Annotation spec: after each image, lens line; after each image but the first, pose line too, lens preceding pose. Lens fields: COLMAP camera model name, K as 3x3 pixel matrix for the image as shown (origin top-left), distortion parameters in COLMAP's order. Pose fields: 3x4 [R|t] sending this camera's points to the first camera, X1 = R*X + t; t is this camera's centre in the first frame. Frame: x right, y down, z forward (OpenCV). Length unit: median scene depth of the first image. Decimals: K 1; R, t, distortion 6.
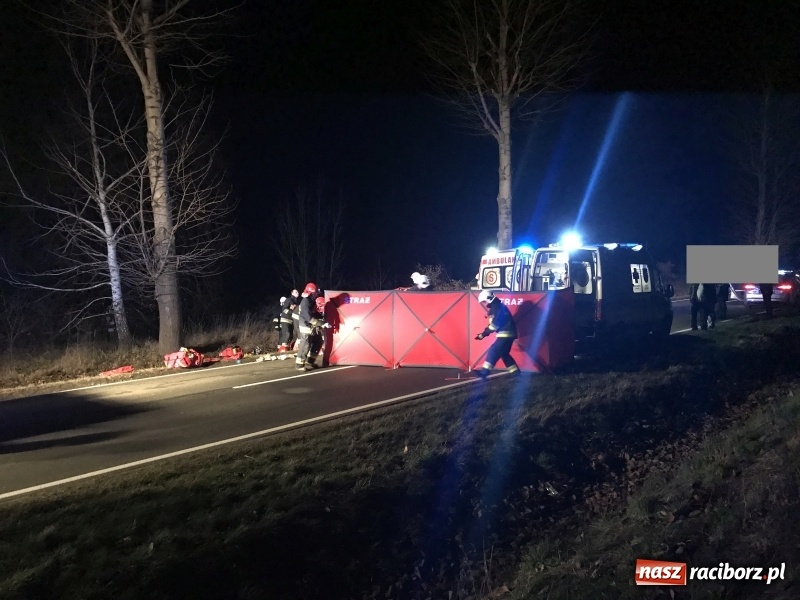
lens RADIAL K [[656.9, 0, 401.9], [0, 656.9, 291.3], [0, 0, 1]] dist [0.018540, 0.006242]
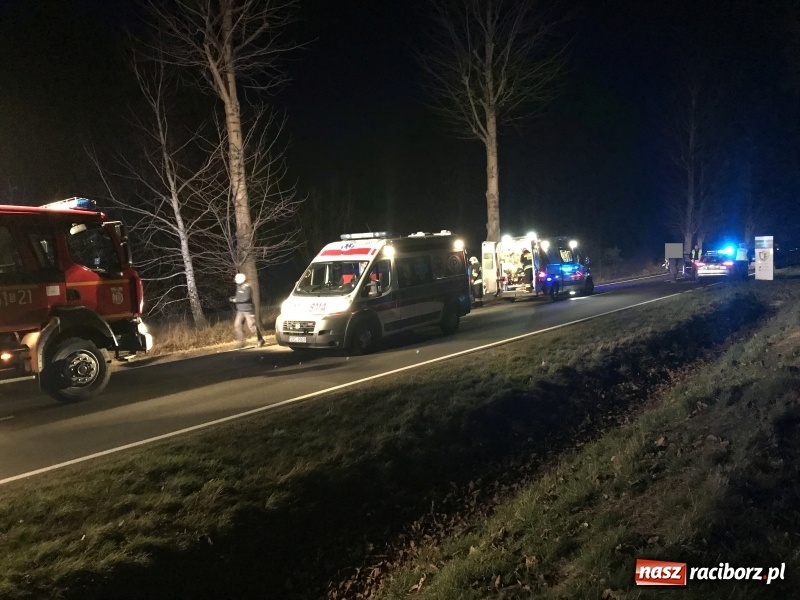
lens RADIAL K [[656.9, 0, 396.6], [0, 656.9, 294.2], [0, 0, 1]] dist [0.018540, 0.006242]
pose [[0.994795, -0.028278, 0.097898, -0.186035], [0.026908, 0.999521, 0.015281, 0.017697], [-0.098283, -0.012567, 0.995079, -0.191160]]
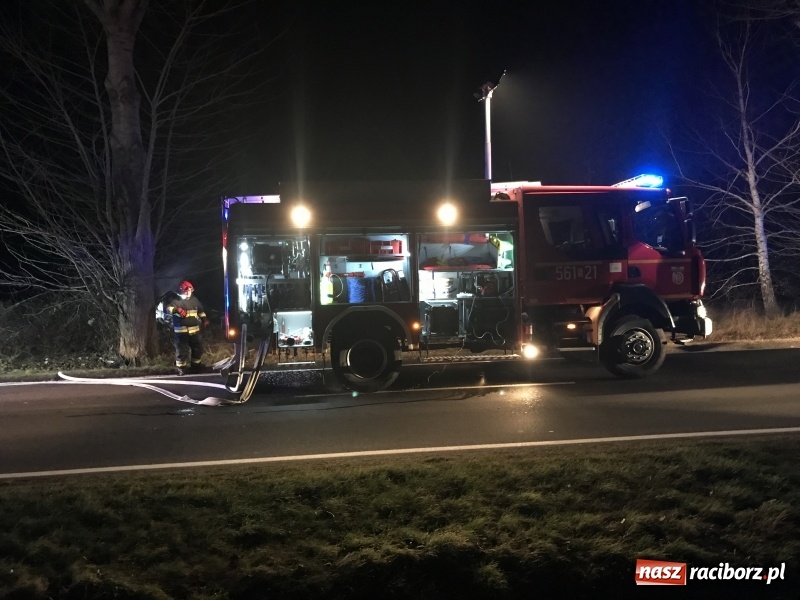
lens RADIAL K [[656.9, 0, 398.9], [0, 656.9, 294.4], [0, 0, 1]] dist [0.018540, 0.006242]
pose [[0.759098, 0.038987, -0.649808, -0.190956], [-0.016852, 0.999047, 0.040254, 0.019030], [0.650758, -0.019606, 0.759032, -0.163318]]
